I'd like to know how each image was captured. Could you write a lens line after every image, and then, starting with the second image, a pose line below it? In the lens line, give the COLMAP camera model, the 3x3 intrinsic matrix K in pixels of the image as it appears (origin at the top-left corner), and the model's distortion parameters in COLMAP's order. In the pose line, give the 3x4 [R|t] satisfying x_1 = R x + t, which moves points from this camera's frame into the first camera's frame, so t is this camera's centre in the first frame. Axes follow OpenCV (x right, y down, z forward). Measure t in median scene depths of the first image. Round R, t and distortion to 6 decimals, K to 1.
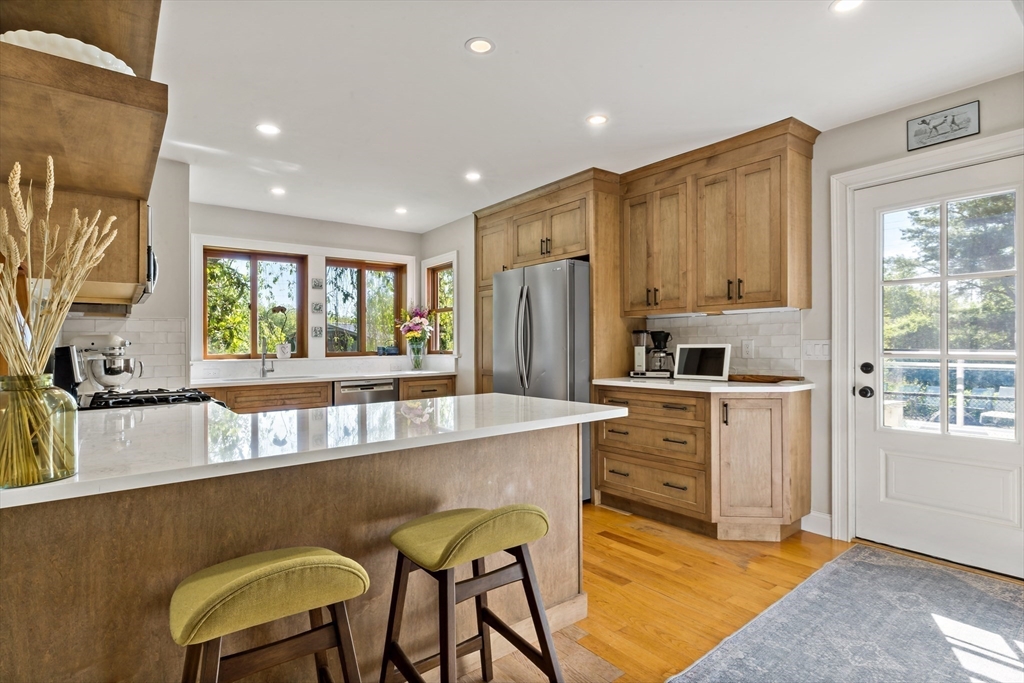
lens RADIAL K [[513.1, 0, 511.7], [0, 513.1, 345.4], [0, 0, 1]] dist [-0.005065, -0.000579]
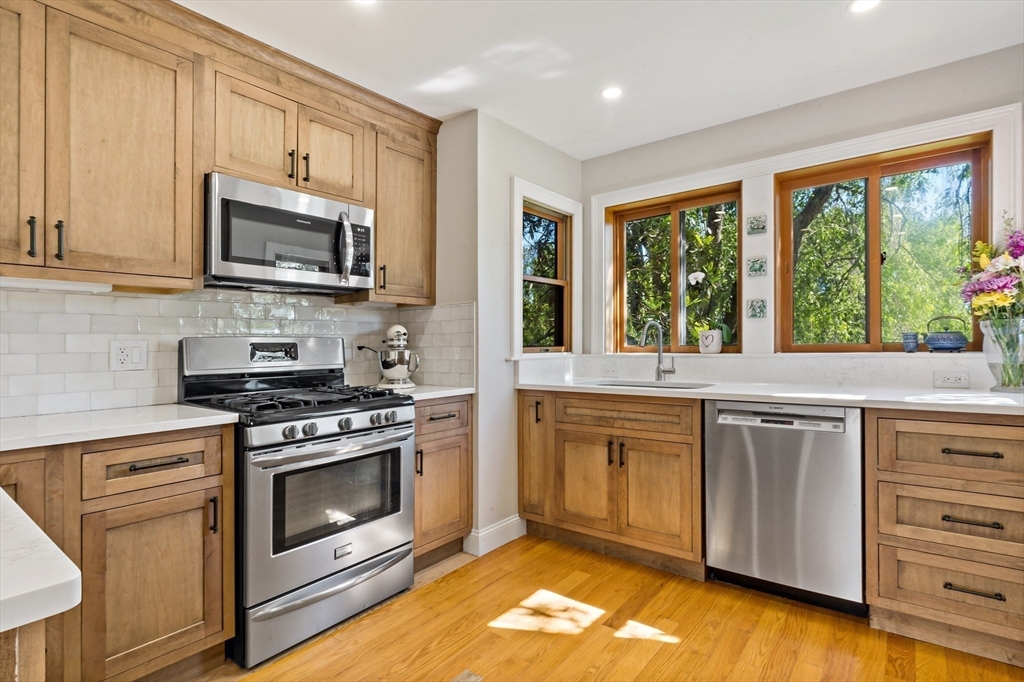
lens RADIAL K [[513.1, 0, 512.8], [0, 513.1, 337.0], [0, 0, 1]] dist [-0.005065, -0.000579]
pose [[0.250615, -0.002279, -0.968084, 0.271522], [0.010713, 0.999943, 0.000419, 0.005162], [0.968027, -0.010476, 0.250625, 1.474259]]
